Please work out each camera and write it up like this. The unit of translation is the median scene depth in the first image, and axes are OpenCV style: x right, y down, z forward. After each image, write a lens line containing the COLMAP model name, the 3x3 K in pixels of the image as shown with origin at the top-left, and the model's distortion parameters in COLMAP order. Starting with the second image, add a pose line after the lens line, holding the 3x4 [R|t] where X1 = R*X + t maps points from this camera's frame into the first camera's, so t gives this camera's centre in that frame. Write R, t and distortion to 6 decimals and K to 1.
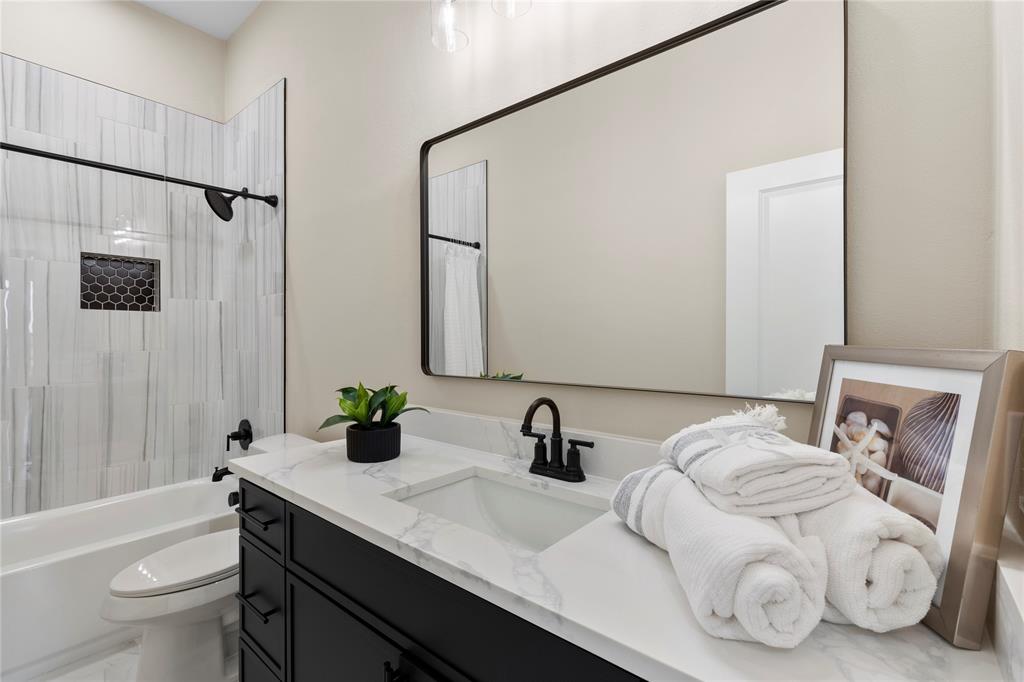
lens RADIAL K [[460.6, 0, 518.1], [0, 460.6, 342.9], [0, 0, 1]] dist [0.008798, -0.000519]
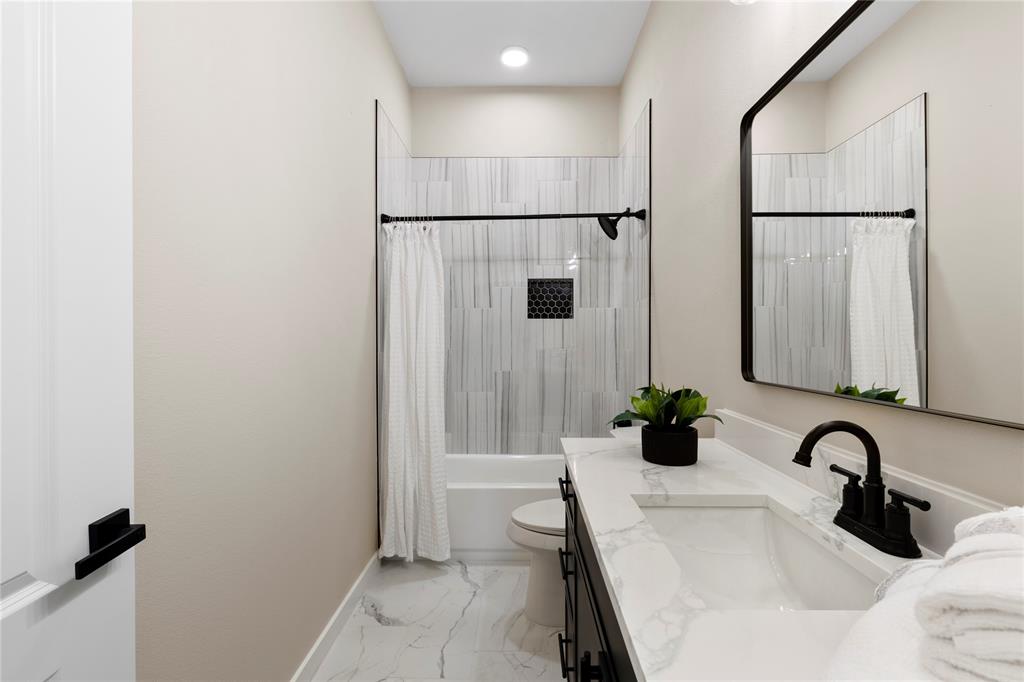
lens RADIAL K [[460.6, 0, 518.1], [0, 460.6, 342.9], [0, 0, 1]] dist [0.008798, -0.000519]
pose [[0.639444, 0.006040, -0.768814, 0.133148], [-0.008364, 0.999965, 0.000899, 0.000292], [0.768792, 0.005856, 0.639472, 0.071727]]
